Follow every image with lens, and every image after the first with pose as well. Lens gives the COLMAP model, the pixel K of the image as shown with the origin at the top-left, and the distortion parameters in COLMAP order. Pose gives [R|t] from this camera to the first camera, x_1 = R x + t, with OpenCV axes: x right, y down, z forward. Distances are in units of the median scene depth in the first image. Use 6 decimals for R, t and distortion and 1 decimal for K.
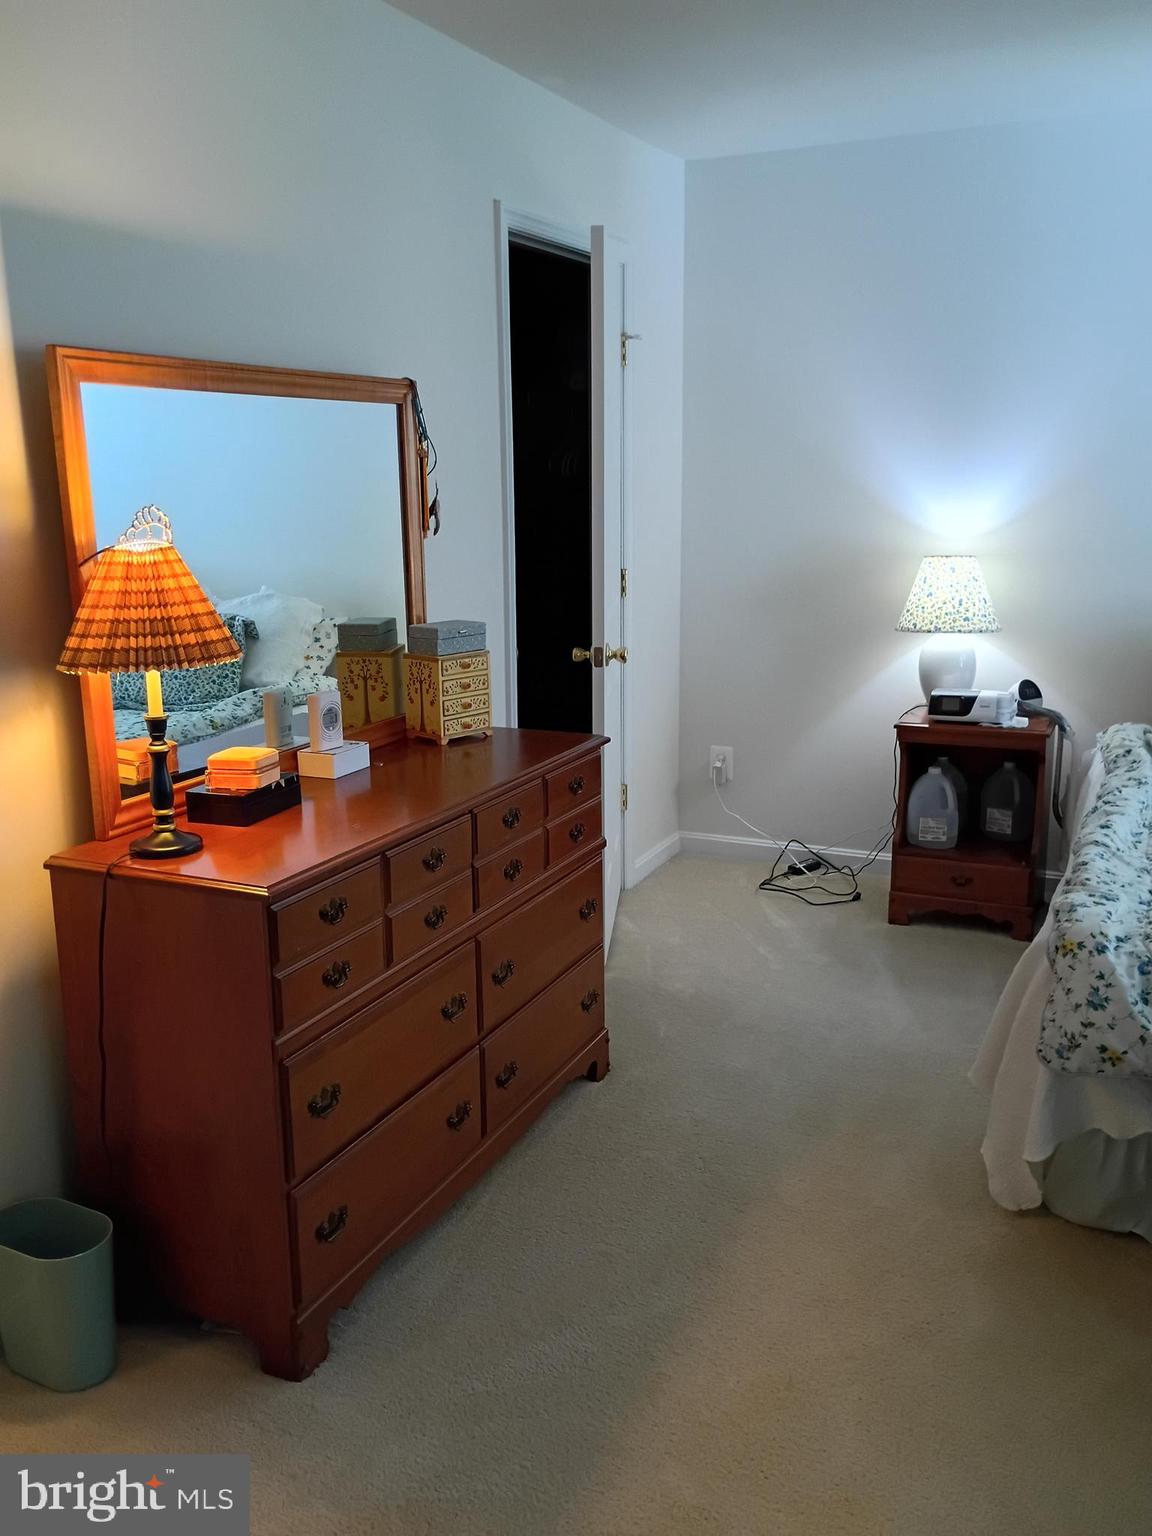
lens RADIAL K [[1331.3, 0, 576.3], [0, 1331.3, 769.4], [0, 0, 1]] dist [0.063783, -0.087641]
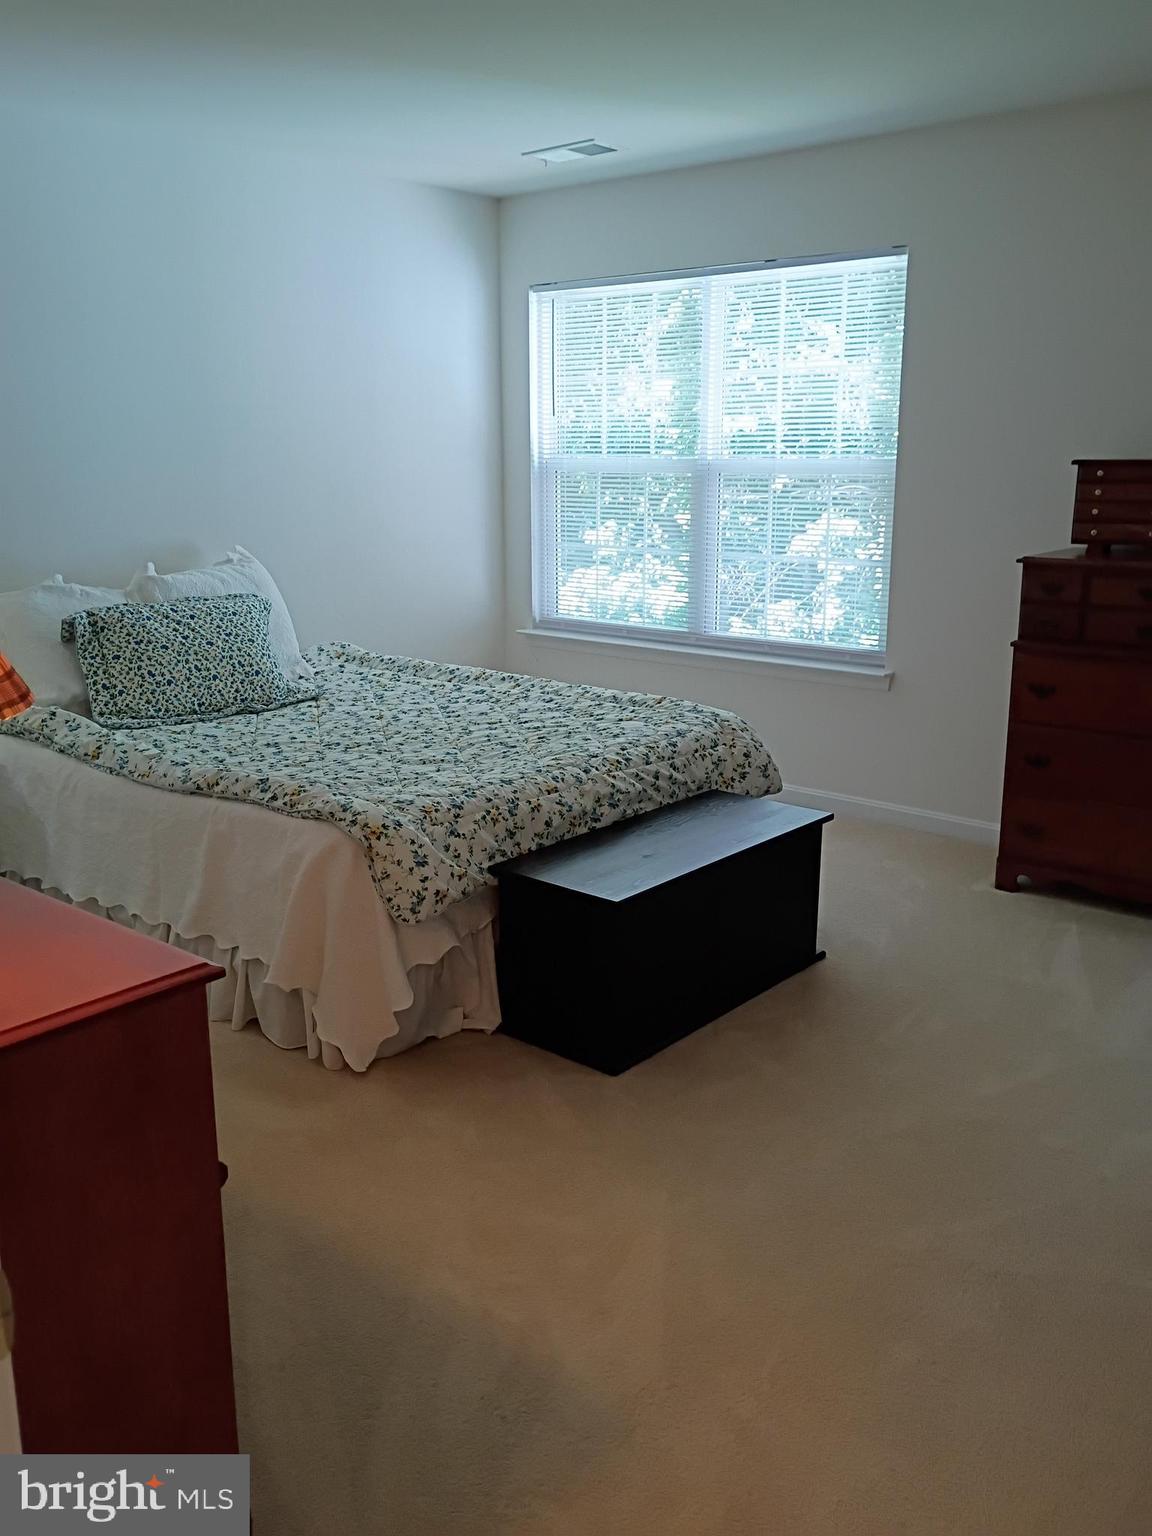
lens RADIAL K [[1331.3, 0, 576.1], [0, 1331.3, 767.8], [0, 0, 1]] dist [0.063783, -0.087641]
pose [[0.270507, -0.217070, 0.937927, -0.725209], [0.218514, 0.962665, 0.159774, -0.079076], [-0.937591, 0.161730, 0.307840, 0.460896]]
